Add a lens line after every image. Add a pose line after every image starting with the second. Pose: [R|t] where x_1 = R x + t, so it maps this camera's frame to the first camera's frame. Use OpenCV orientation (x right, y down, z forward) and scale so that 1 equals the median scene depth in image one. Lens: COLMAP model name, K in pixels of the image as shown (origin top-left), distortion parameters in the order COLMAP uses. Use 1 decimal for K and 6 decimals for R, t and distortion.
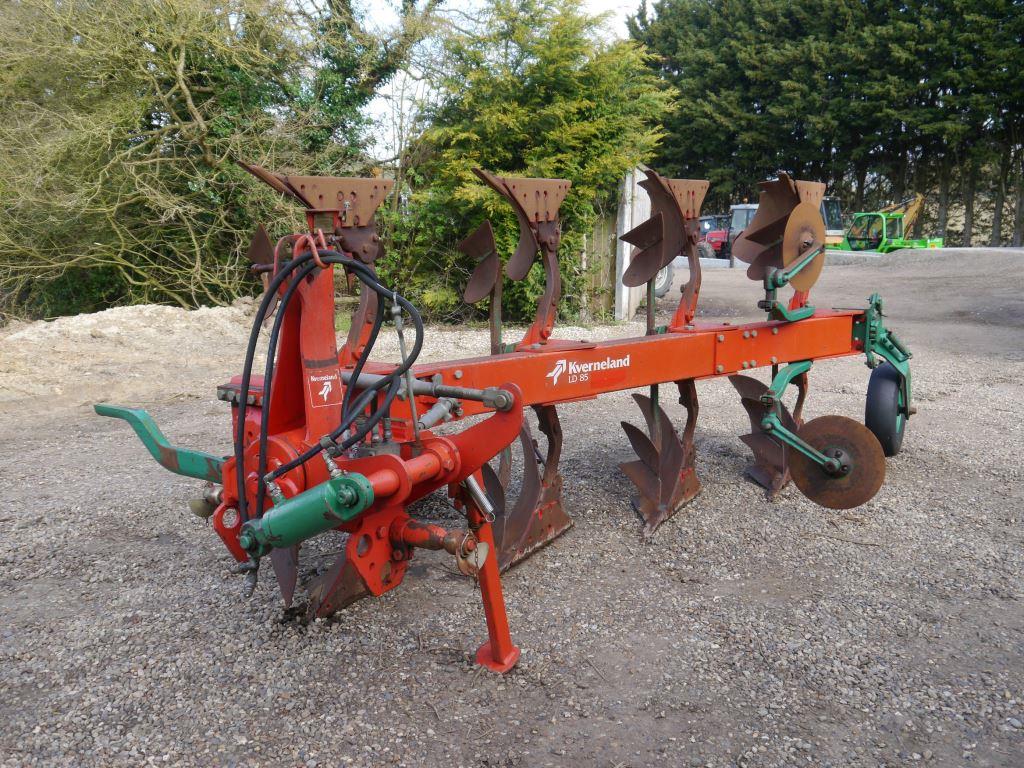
lens RADIAL K [[919.5, 0, 513.1], [0, 919.5, 383.7], [0, 0, 1]] dist [-0.017455, -0.000217]
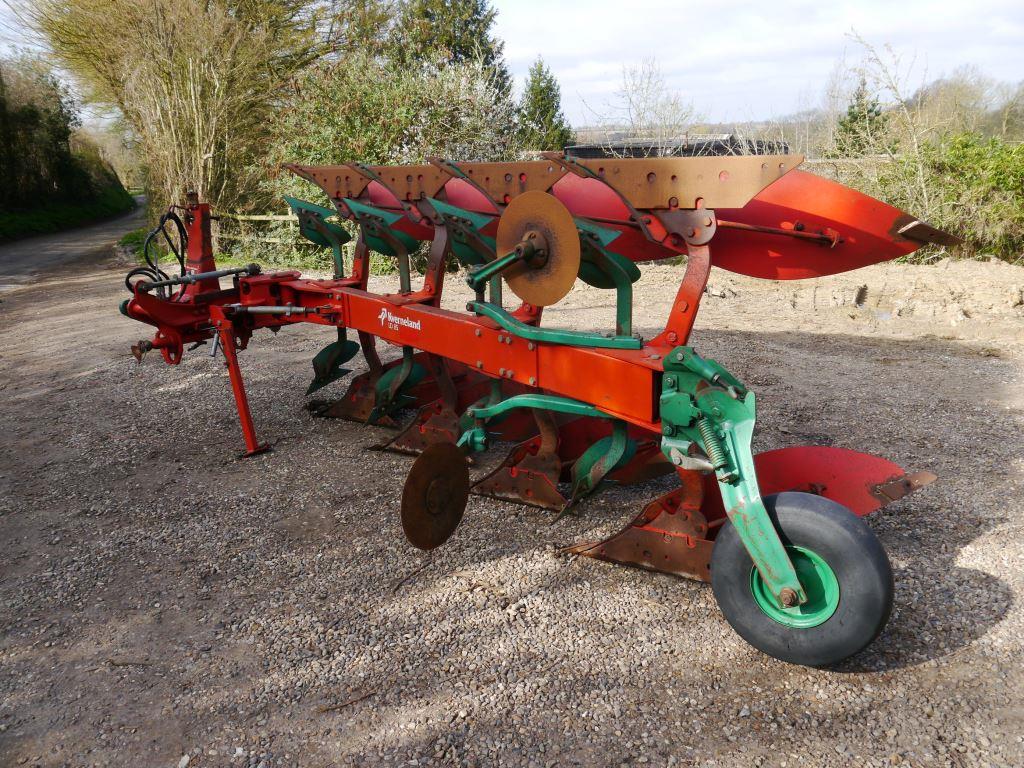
lens RADIAL K [[847.8, 0, 513.5], [0, 847.8, 383.1], [0, 0, 1]] dist [-0.028222, 0.011940]
pose [[0.000572, 0.267648, -0.963517, 1.089465], [-0.155258, 0.951857, 0.264317, -0.238163], [0.987874, 0.149442, 0.042099, 1.011060]]
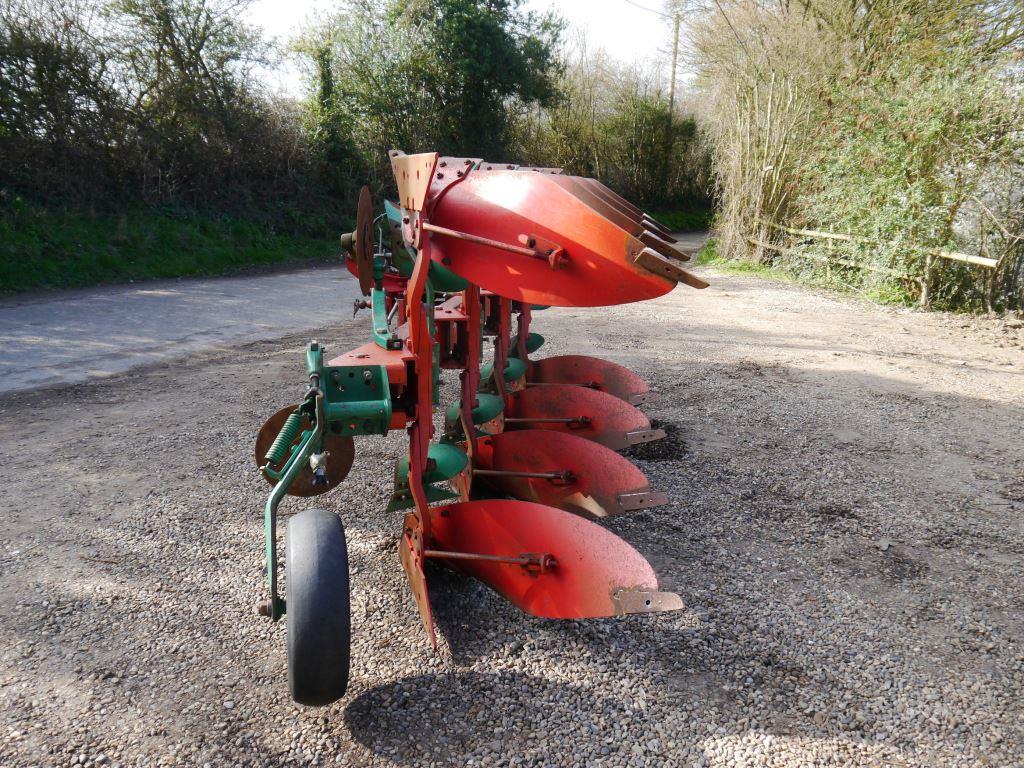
lens RADIAL K [[847.8, 0, 511.4], [0, 847.8, 384.2], [0, 0, 1]] dist [-0.028222, 0.011940]
pose [[-0.699644, 0.167647, -0.694546, 0.811349], [-0.140638, 0.920752, 0.363918, -0.335916], [0.700514, 0.352292, -0.620621, 1.656730]]
